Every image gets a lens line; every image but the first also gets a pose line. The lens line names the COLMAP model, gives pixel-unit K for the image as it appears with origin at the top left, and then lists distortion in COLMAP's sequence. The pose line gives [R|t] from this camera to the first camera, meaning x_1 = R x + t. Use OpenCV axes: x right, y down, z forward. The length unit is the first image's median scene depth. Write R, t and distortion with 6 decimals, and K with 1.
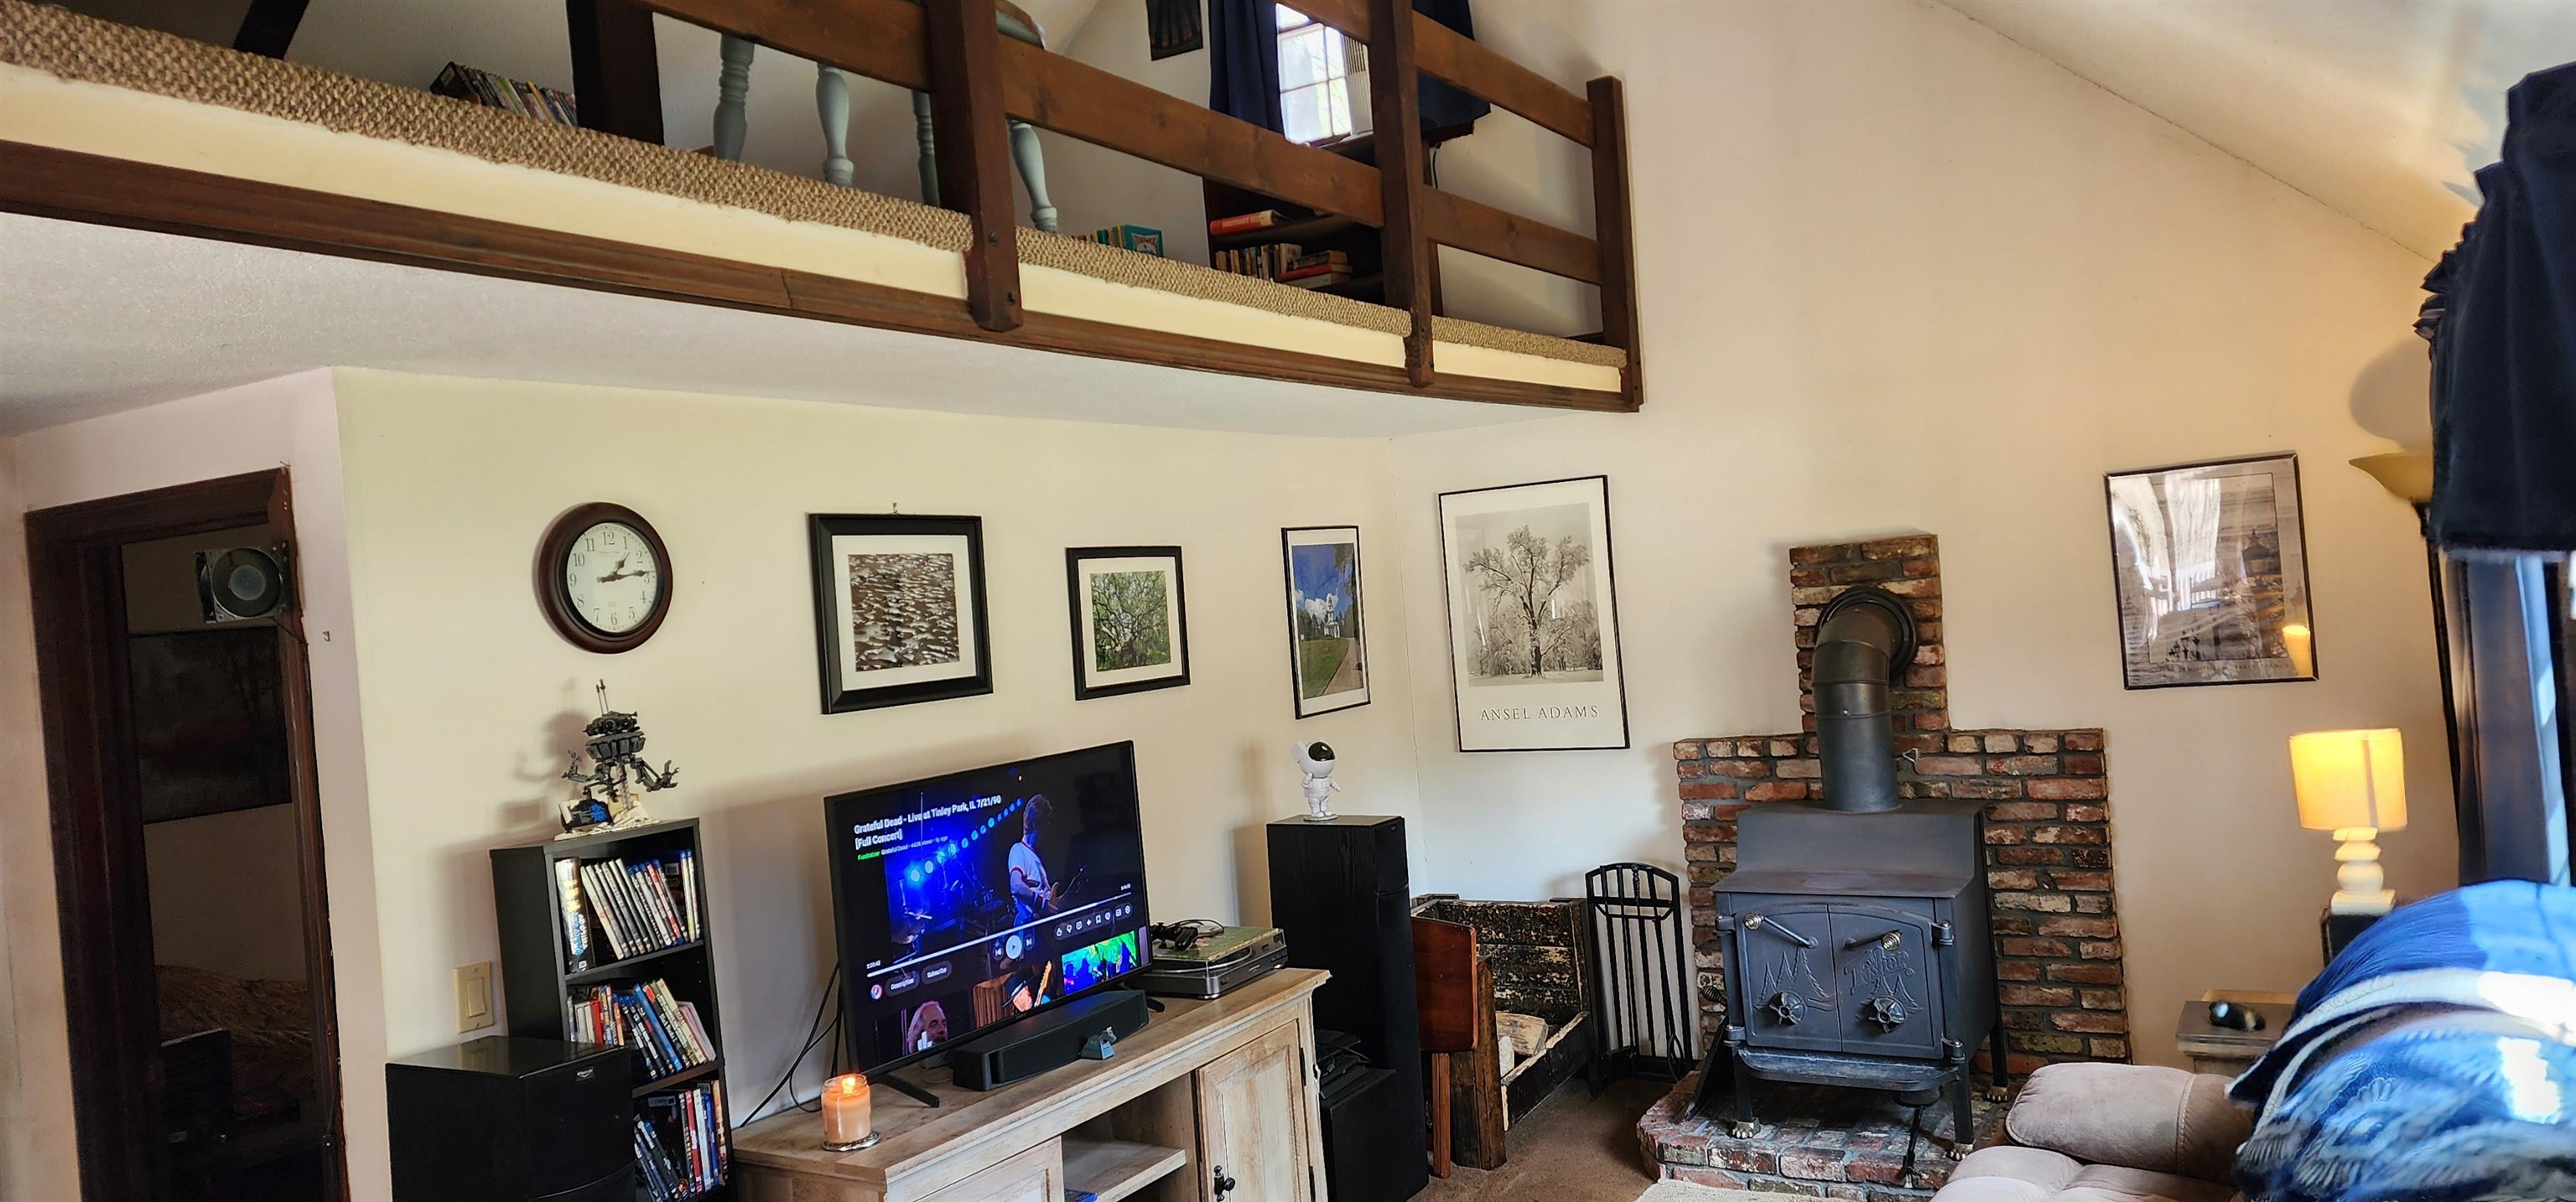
lens RADIAL K [[1682.4, 0, 1323.2], [0, 1682.4, 602.5], [0, 0, 1]] dist [0.138031, -0.220928]
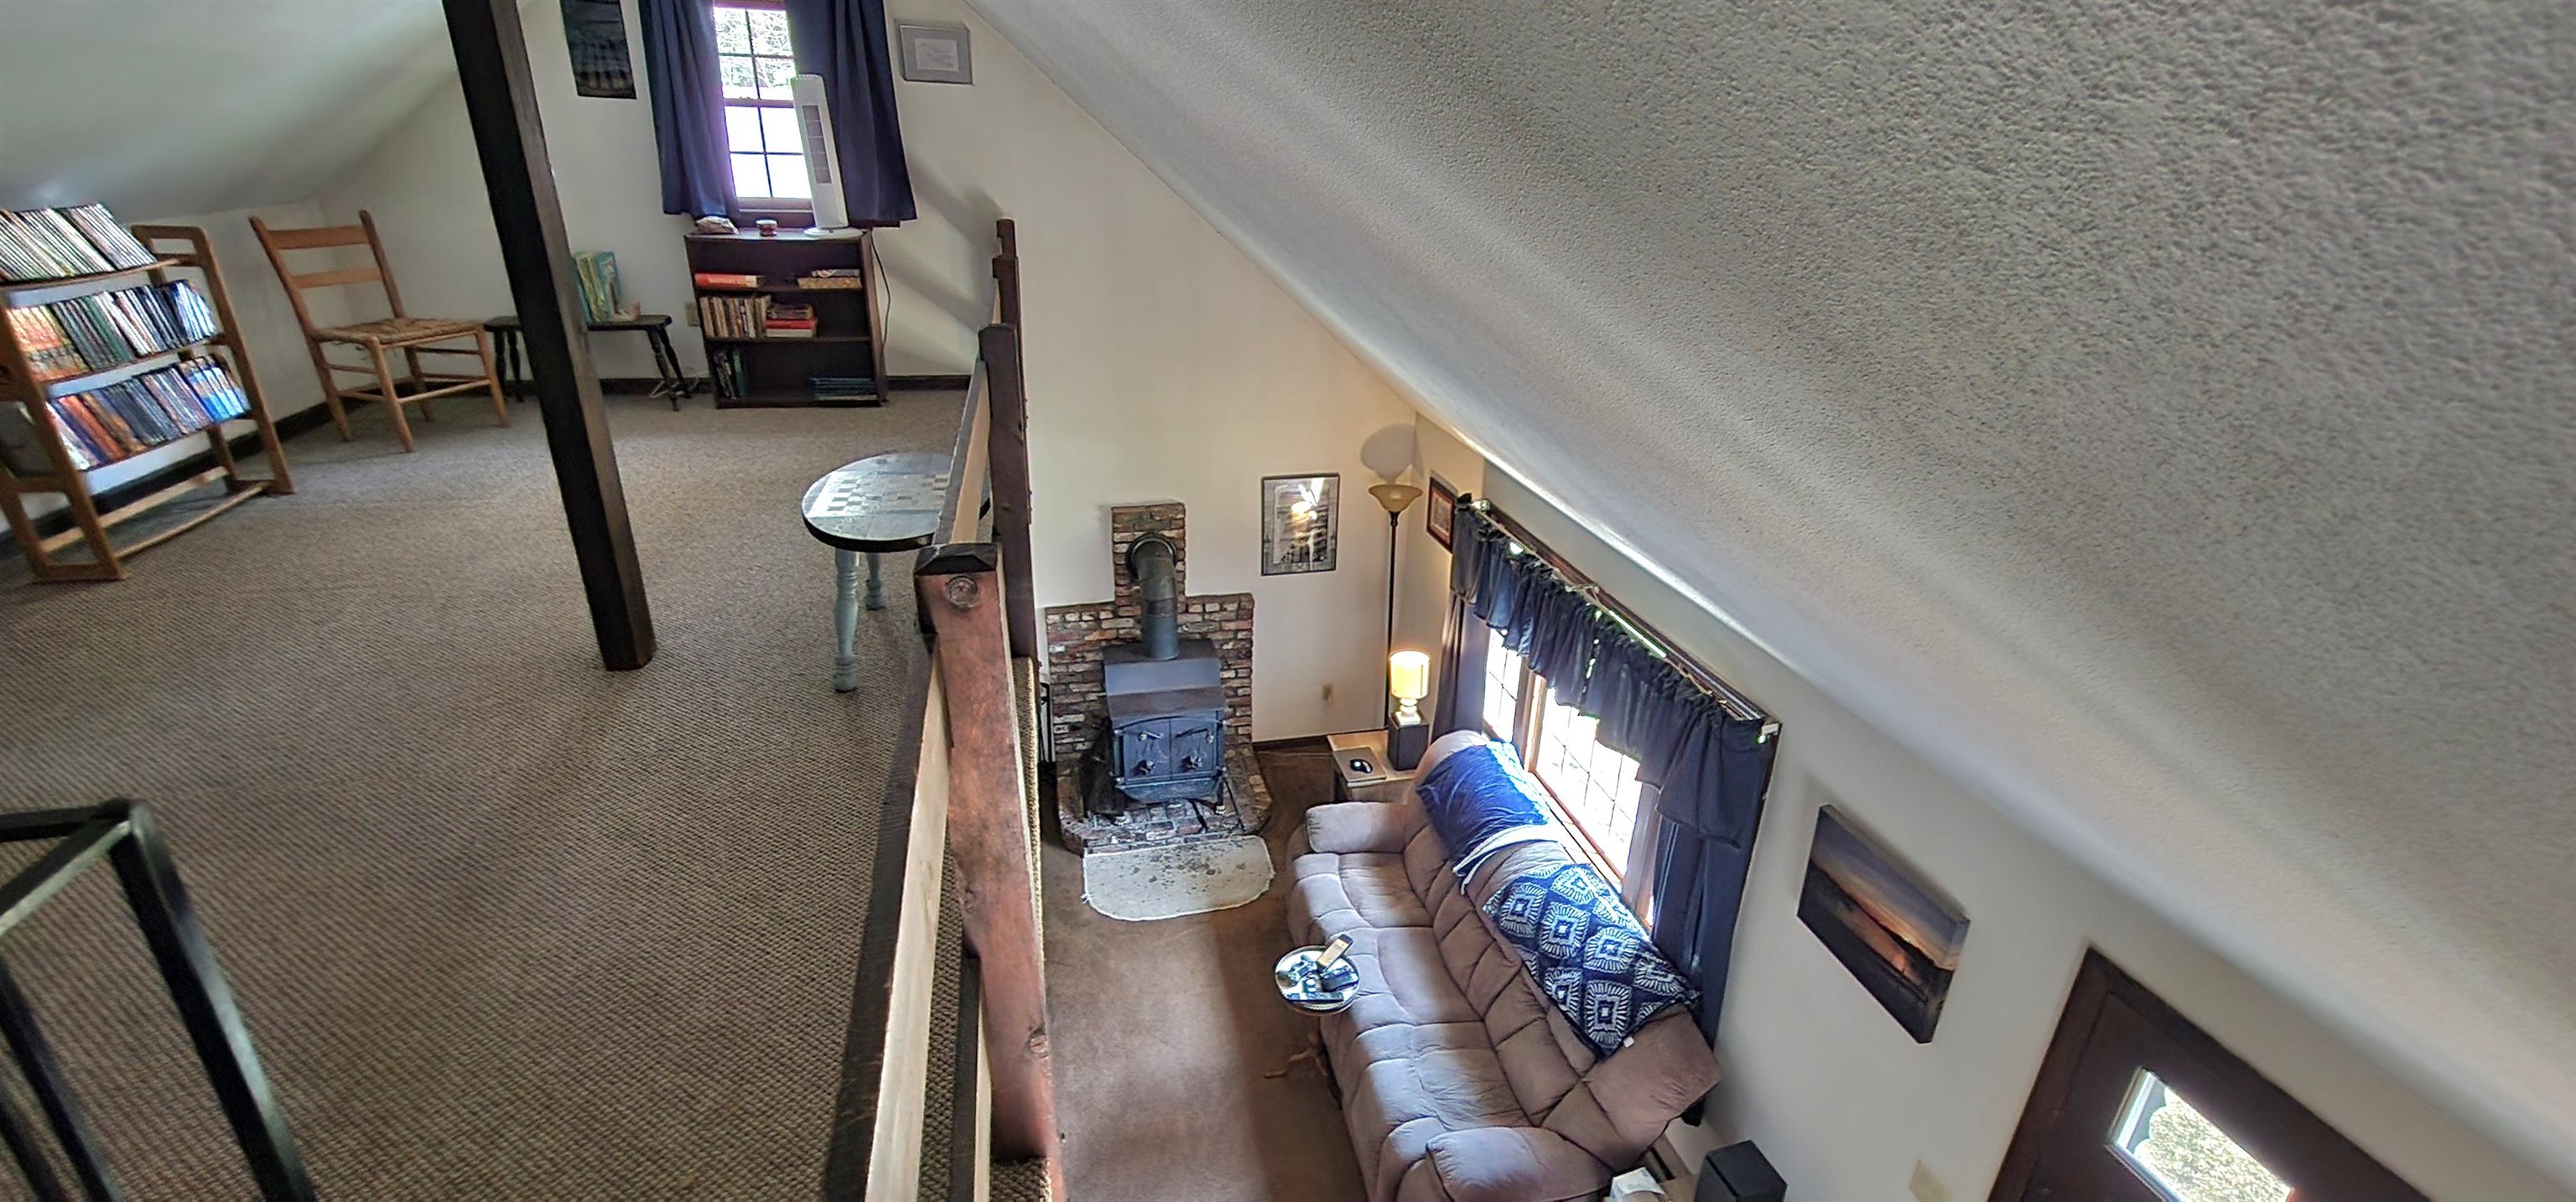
lens RADIAL K [[1061.0, 0, 1293.5], [0, 1061.0, 598.1], [0, 0, 1]] dist [-0.008548, 0.000144]
pose [[0.716106, -0.175199, 0.675646, -0.399415], [-0.082787, 0.939834, 0.331449, -0.363495], [-0.693065, -0.293288, 0.658516, 0.096807]]
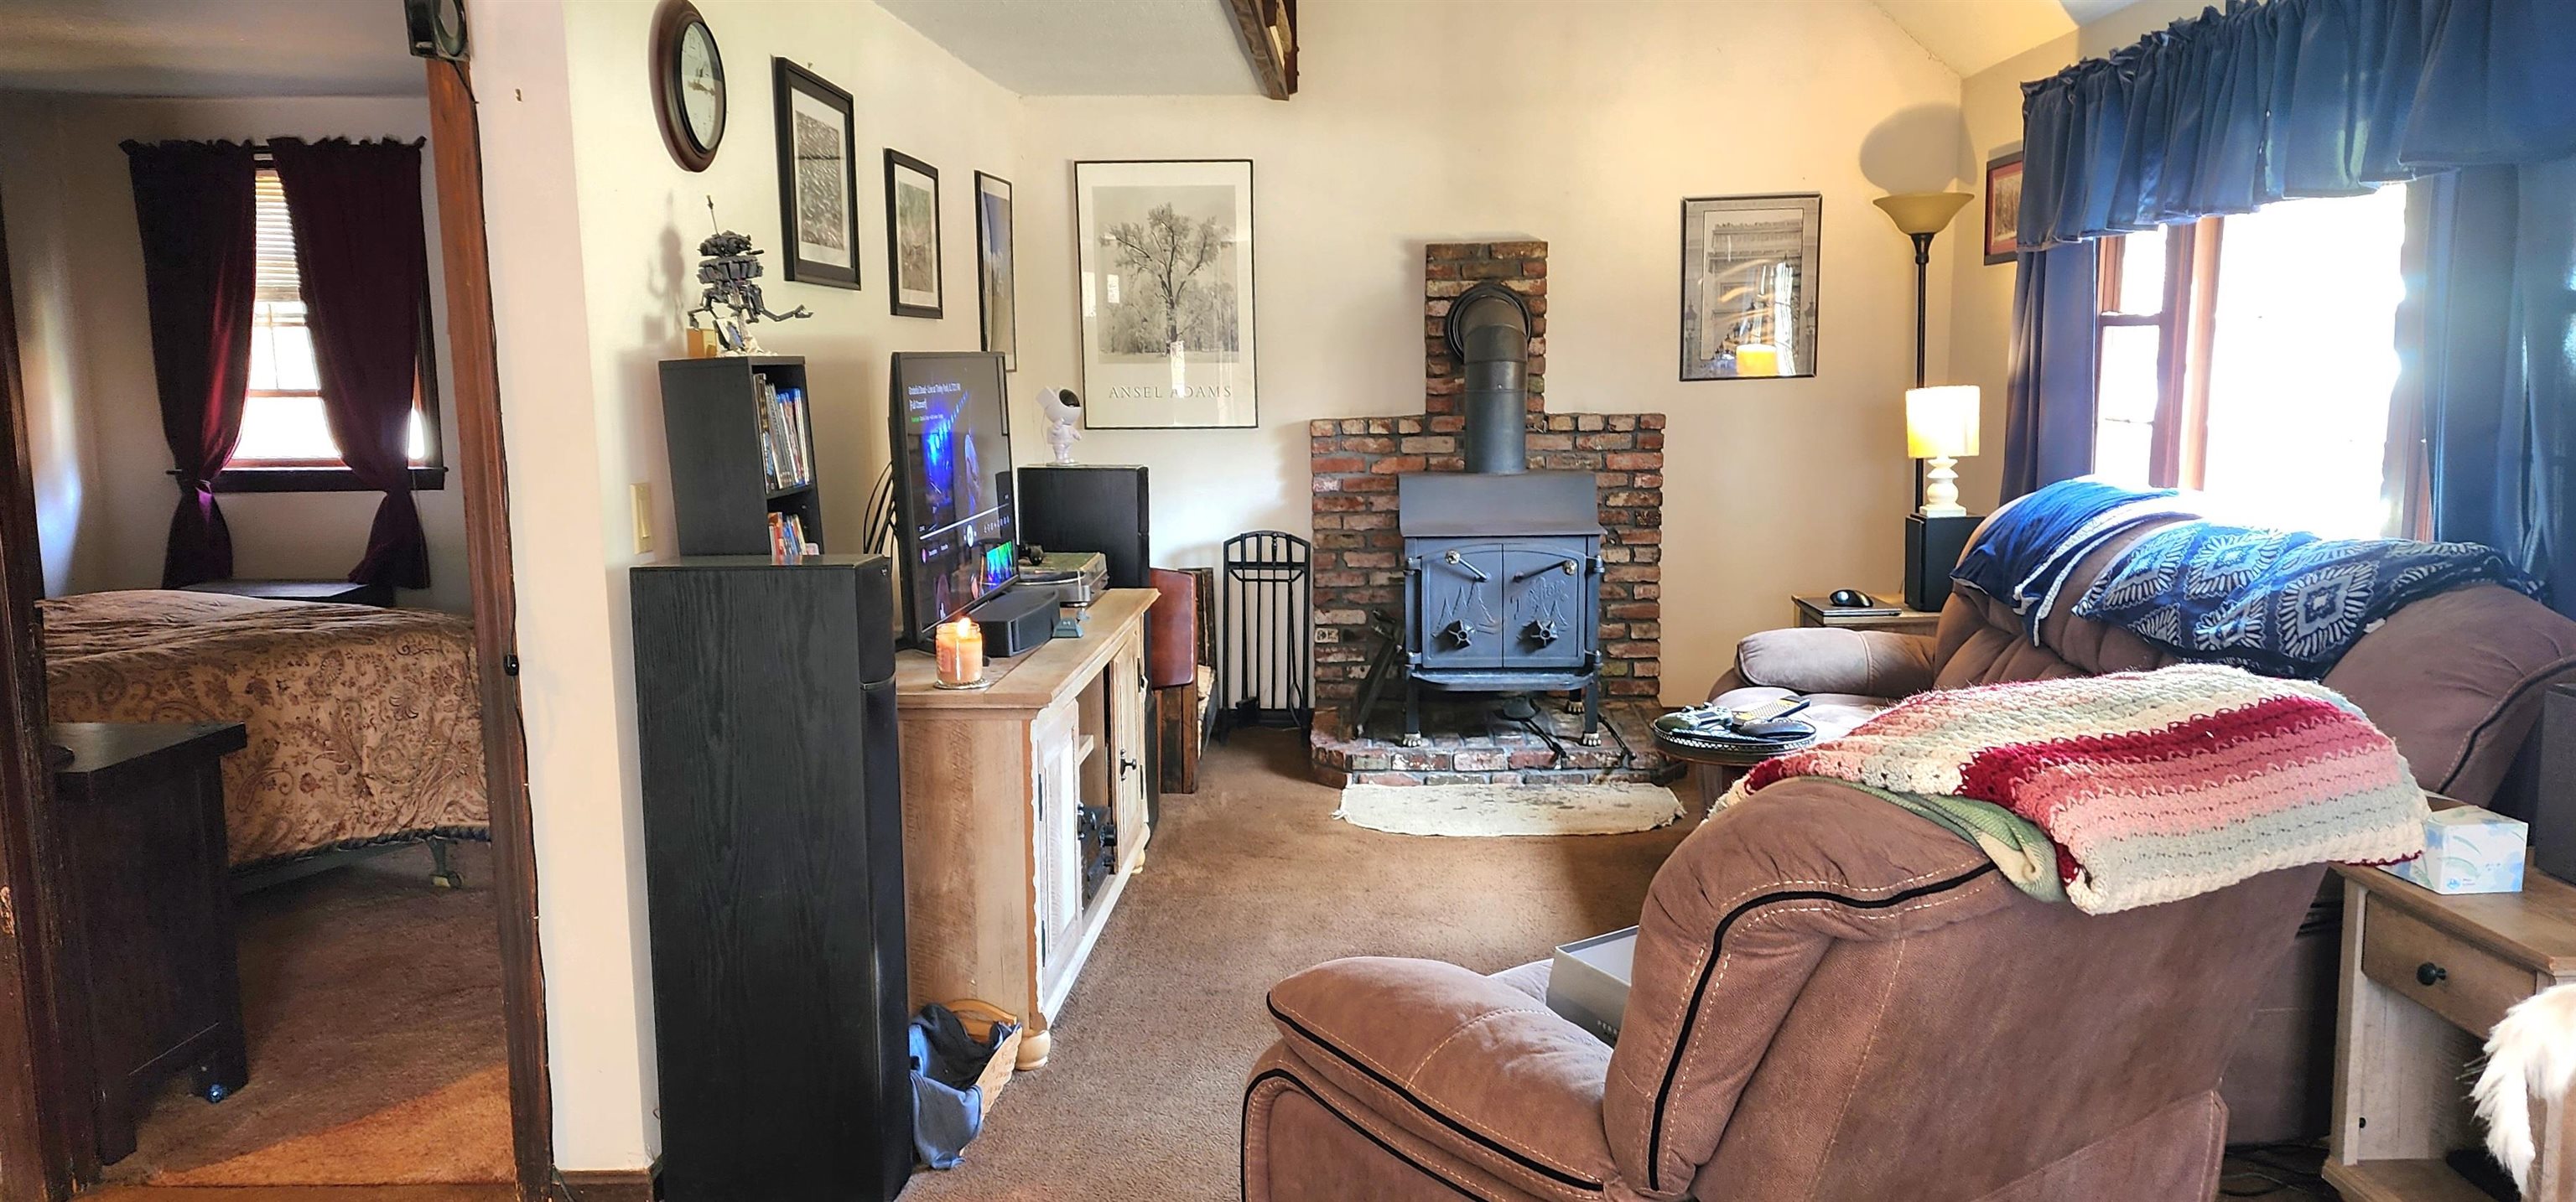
lens RADIAL K [[1825.0, 0, 1312.3], [0, 1825.0, 625.8], [0, 0, 1]] dist [0.126086, -0.123007]
pose [[0.875109, -0.004876, 0.483901, -0.399375], [-0.054993, 0.992470, 0.109452, 0.094804], [-0.480791, -0.122394, 0.868251, -0.036120]]
